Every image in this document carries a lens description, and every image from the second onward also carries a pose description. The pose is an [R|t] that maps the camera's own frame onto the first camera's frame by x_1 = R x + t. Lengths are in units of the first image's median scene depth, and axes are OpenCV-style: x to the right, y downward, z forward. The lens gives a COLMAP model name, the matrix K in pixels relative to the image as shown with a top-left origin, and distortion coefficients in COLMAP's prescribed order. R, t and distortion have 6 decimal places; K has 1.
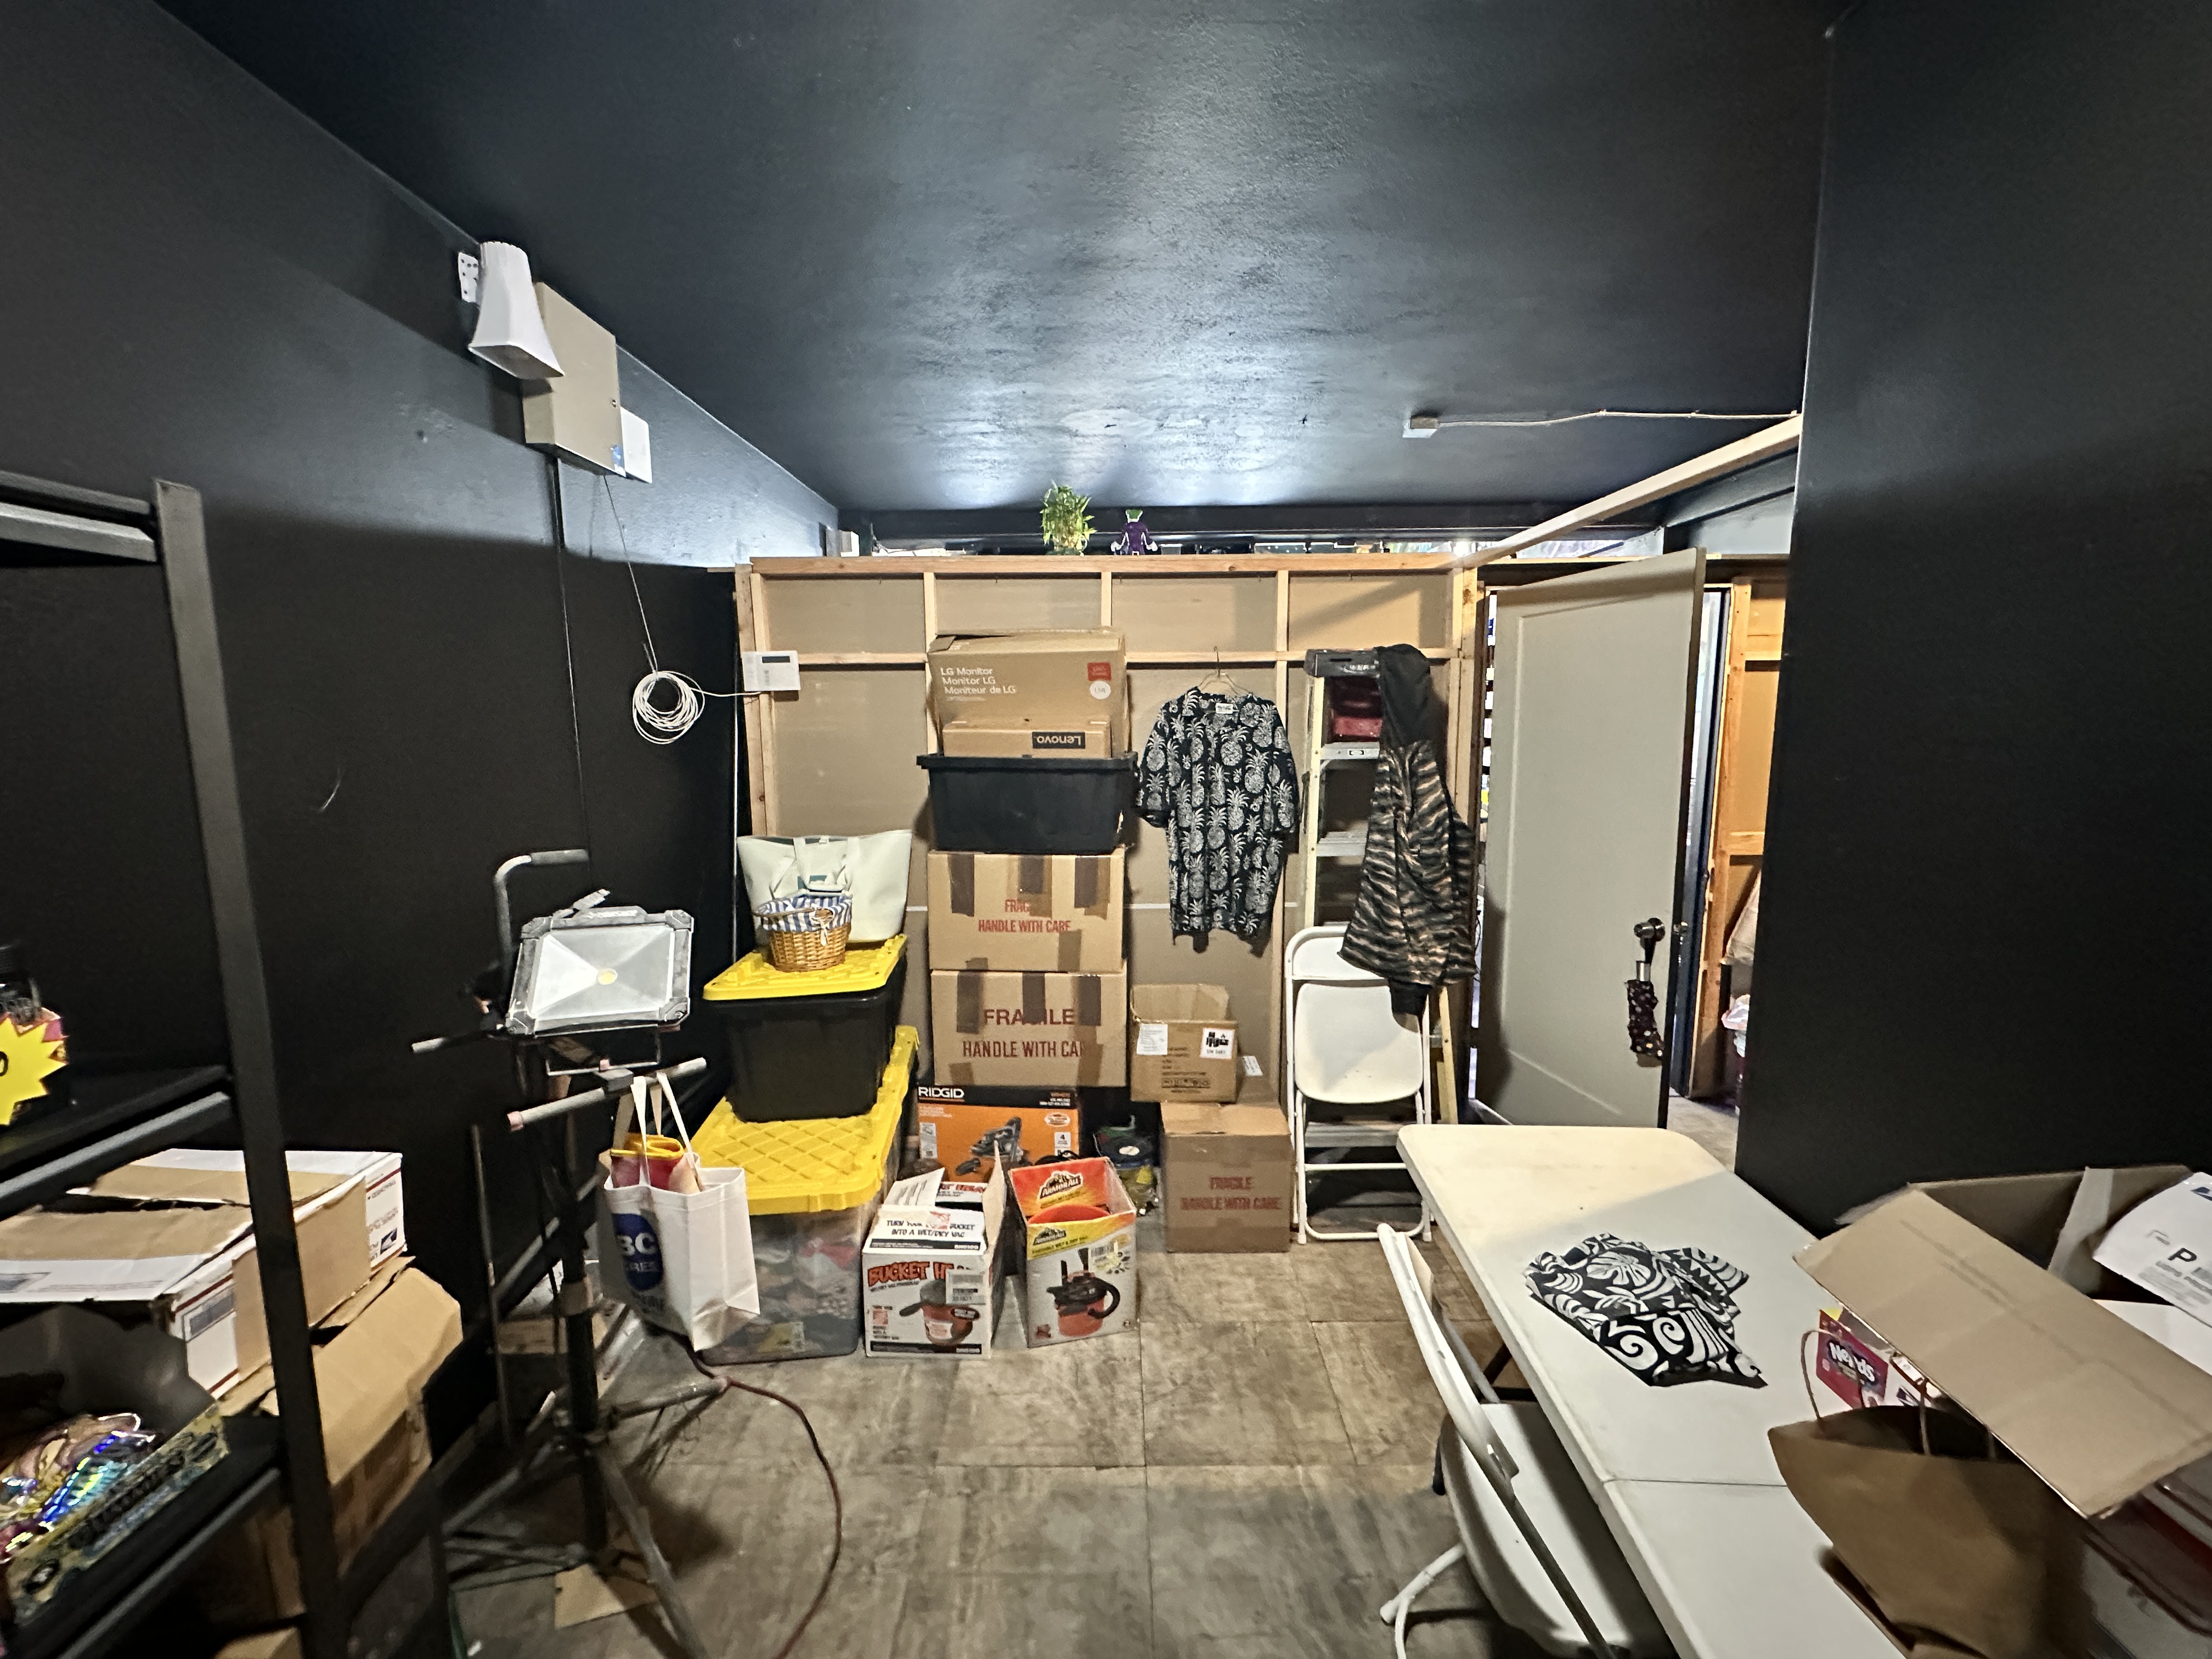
lens RADIAL K [[886.8, 0, 1103.6], [0, 886.8, 828.2], [0, 0, 1]] dist [-0.003875, 0.000692]
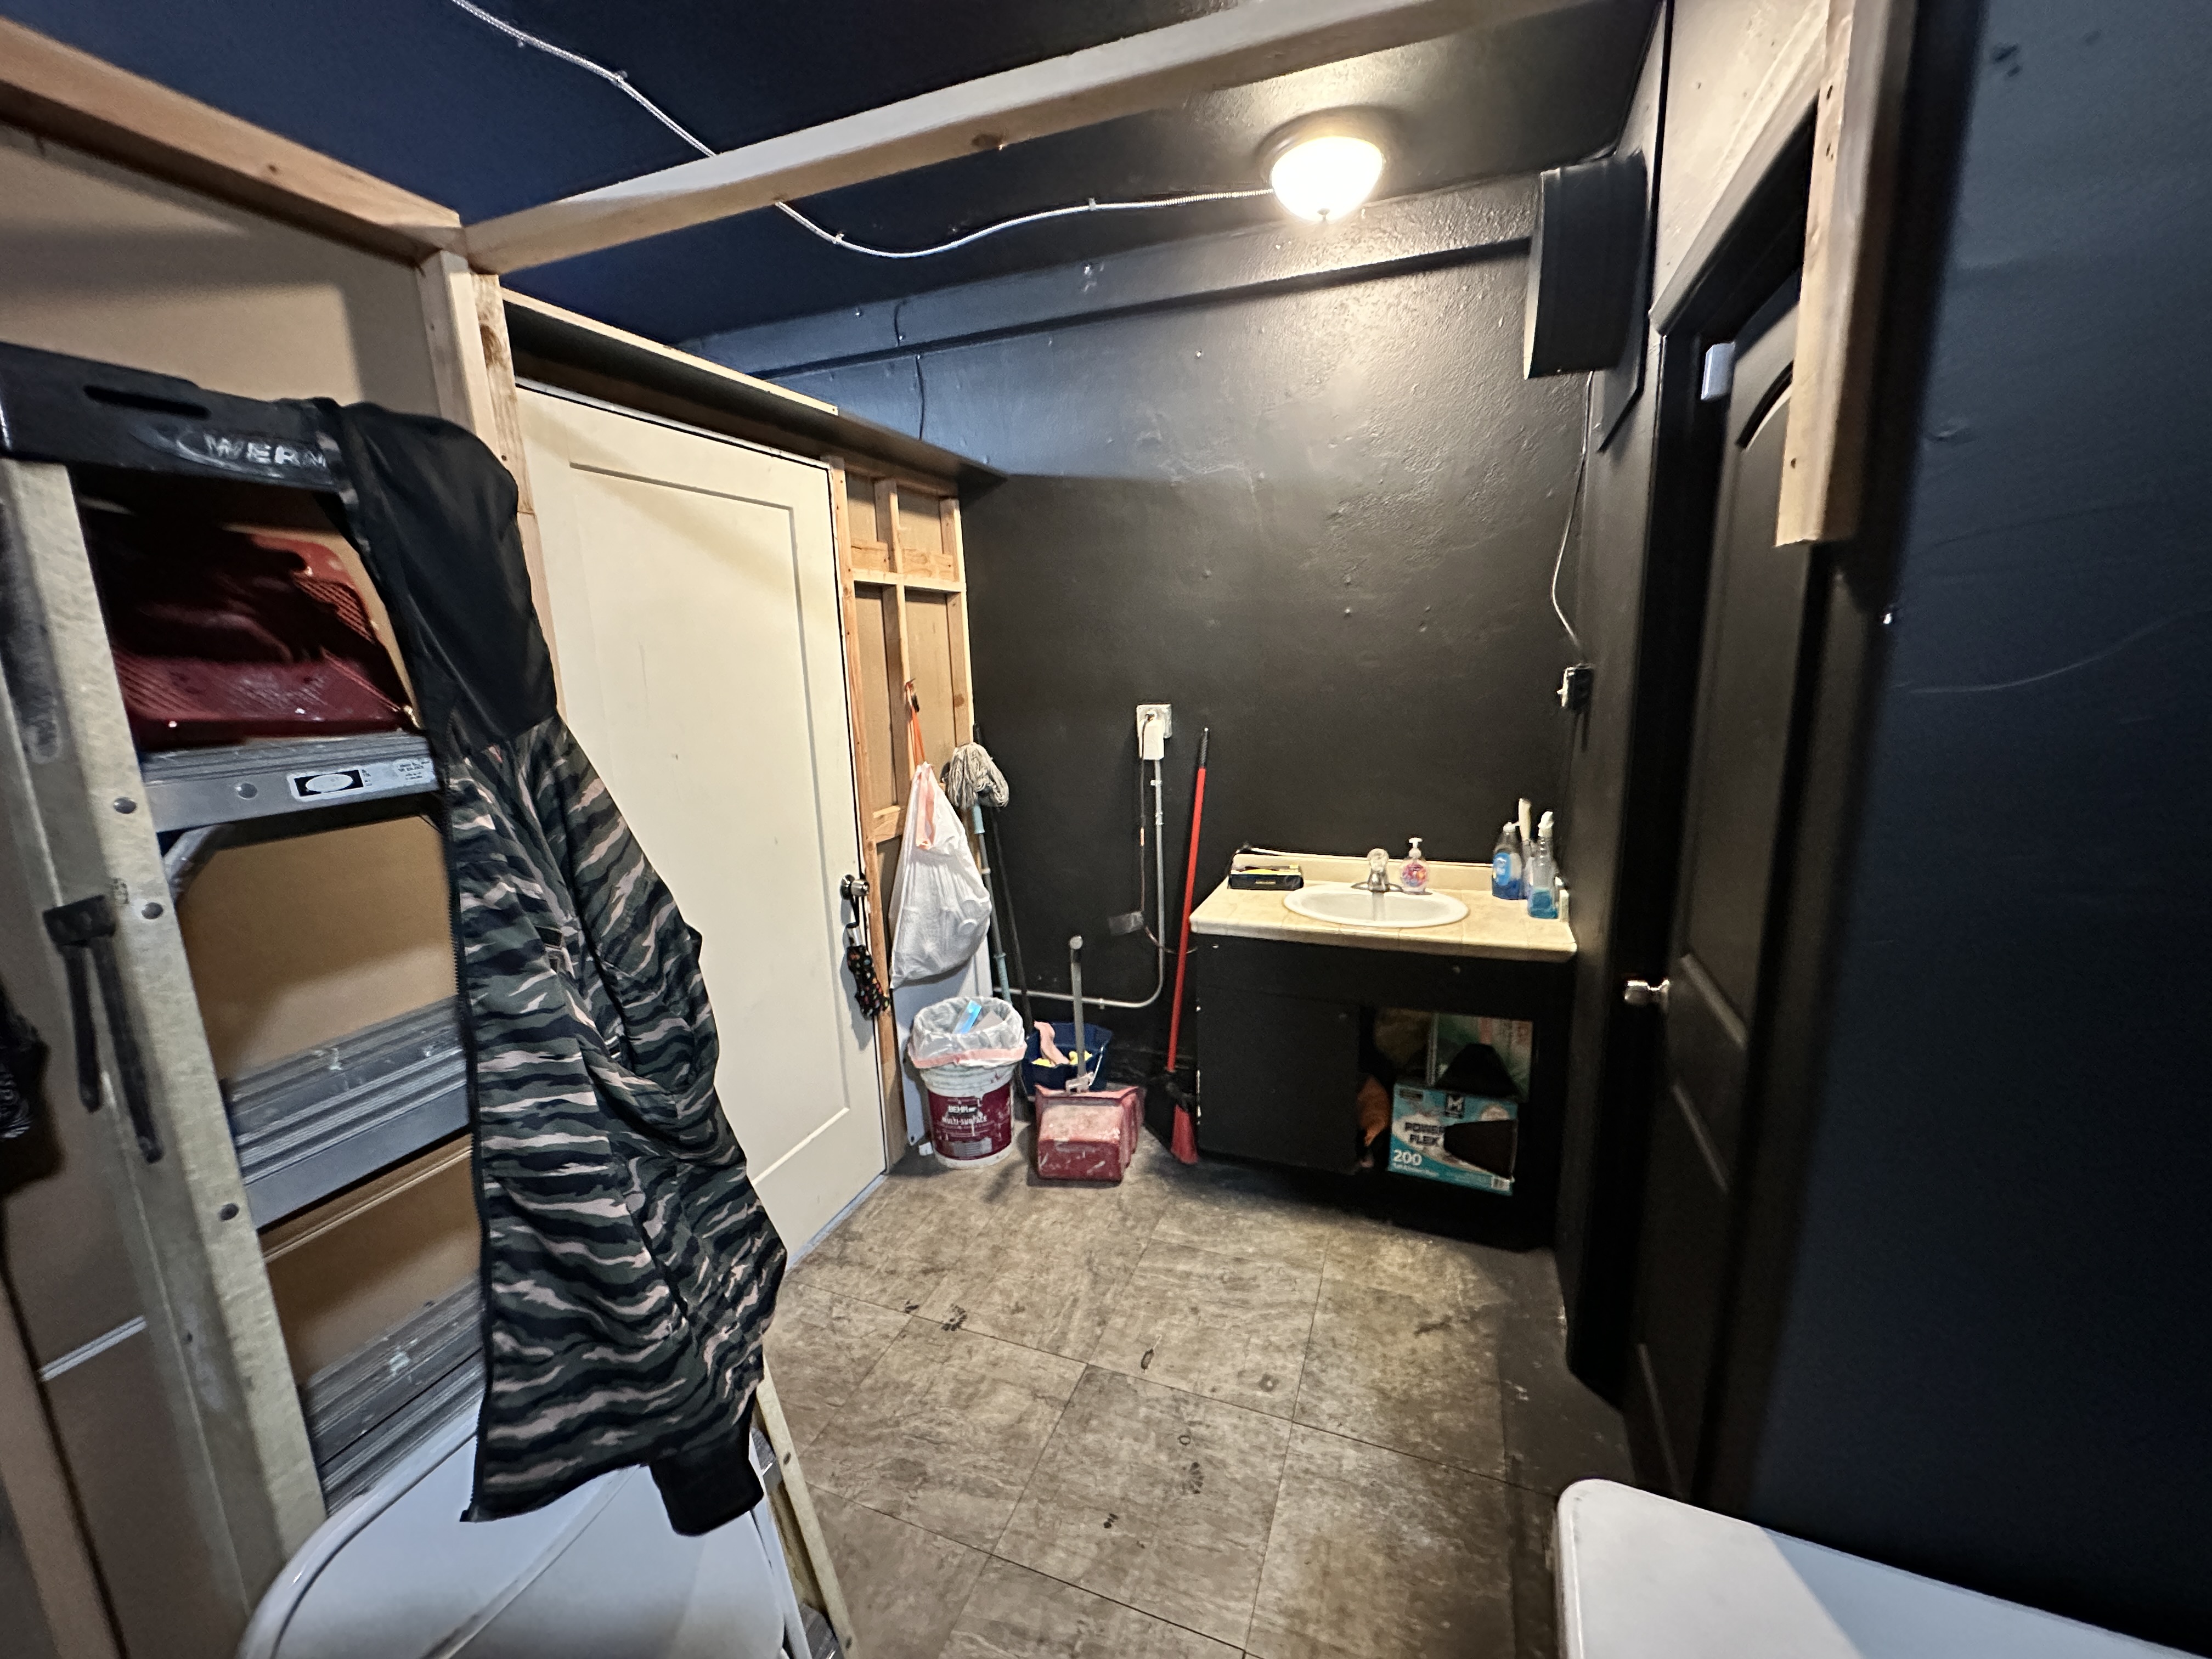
lens RADIAL K [[886.8, 0, 1103.6], [0, 886.8, 828.2], [0, 0, 1]] dist [-0.003875, 0.000692]
pose [[0.360205, -0.181688, 0.915009, 0.125571], [0.149836, 0.979384, 0.135485, -0.073989], [-0.920761, 0.088299, 0.380003, 0.698720]]
